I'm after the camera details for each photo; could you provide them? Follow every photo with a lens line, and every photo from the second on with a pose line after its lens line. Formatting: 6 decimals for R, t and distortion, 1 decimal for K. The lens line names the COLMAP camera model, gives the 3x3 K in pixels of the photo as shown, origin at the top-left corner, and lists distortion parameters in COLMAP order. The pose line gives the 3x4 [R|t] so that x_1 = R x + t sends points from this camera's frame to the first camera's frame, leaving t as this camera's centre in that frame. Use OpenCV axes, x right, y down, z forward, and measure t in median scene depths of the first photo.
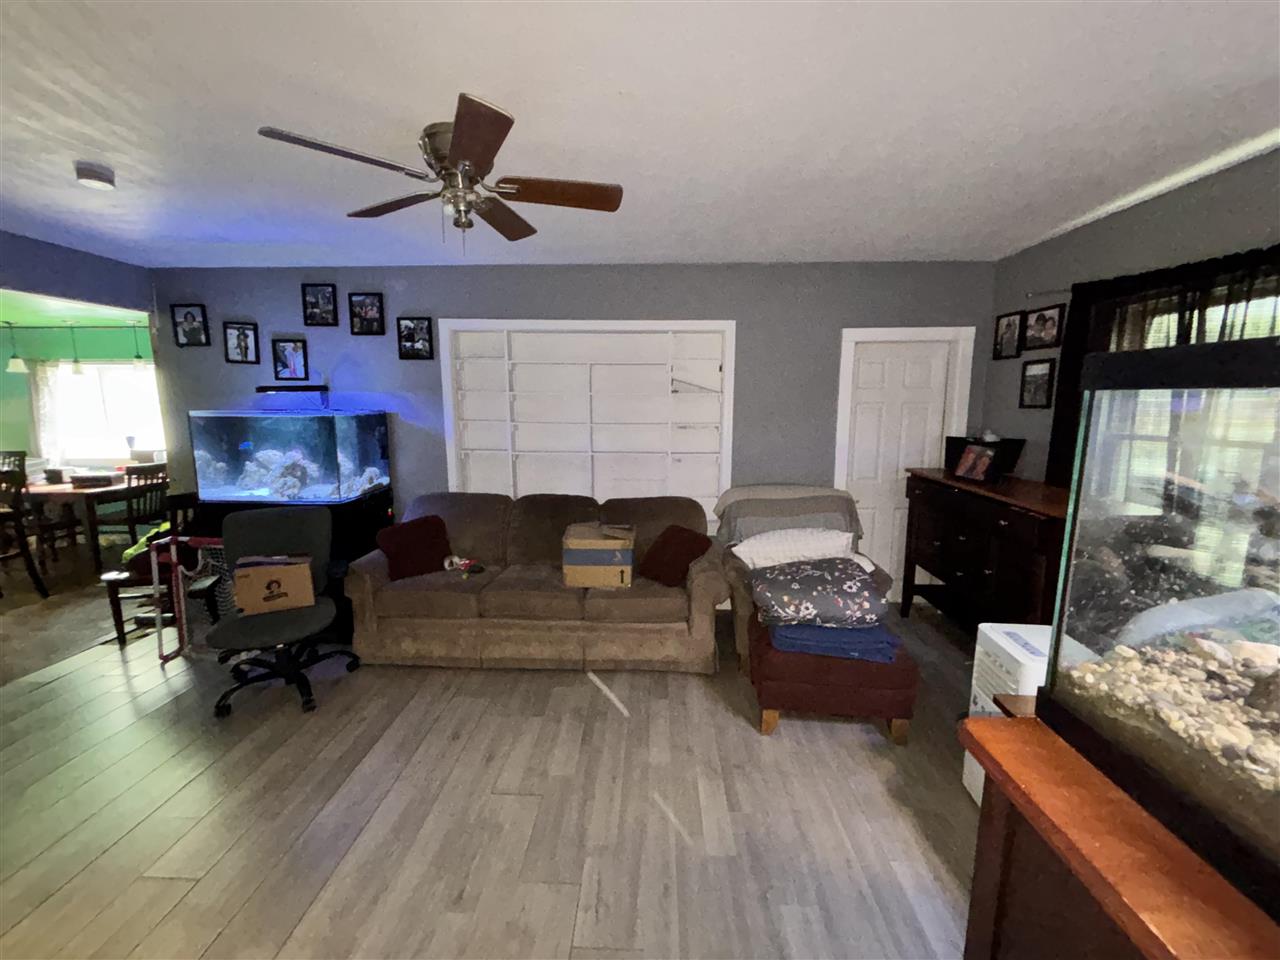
lens RADIAL K [[514.6, 0, 640.0], [0, 514.6, 480.0], [0, 0, 1]] dist [0.001974, -0.000108]
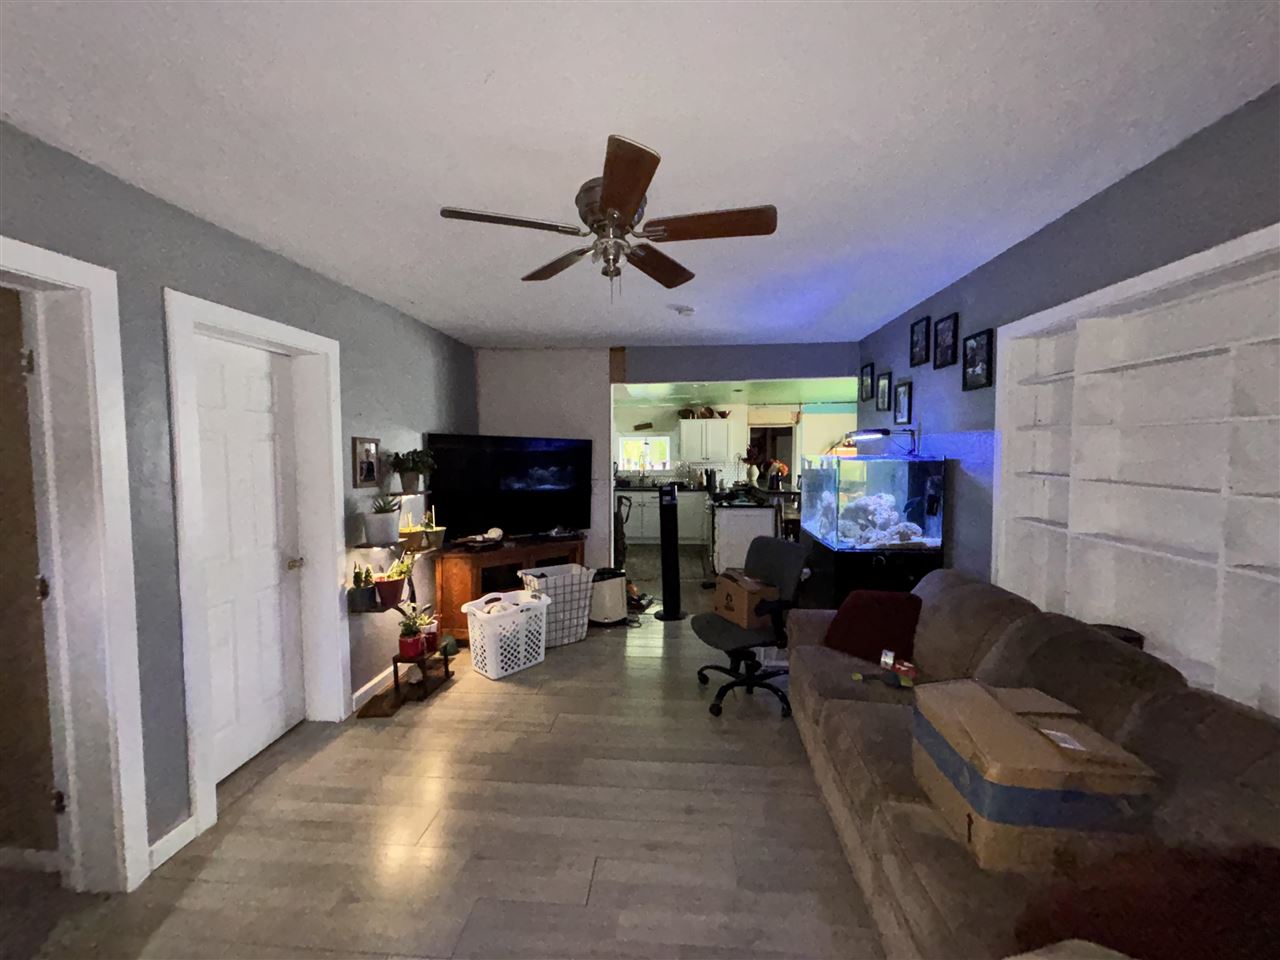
lens RADIAL K [[514.6, 0, 640.0], [0, 514.6, 480.0], [0, 0, 1]] dist [0.001974, -0.000108]
pose [[-0.057756, 0.060669, -0.996486, 0.344022], [-0.150315, 0.986244, 0.068758, -0.084561], [0.986950, 0.153758, -0.047842, 0.585080]]
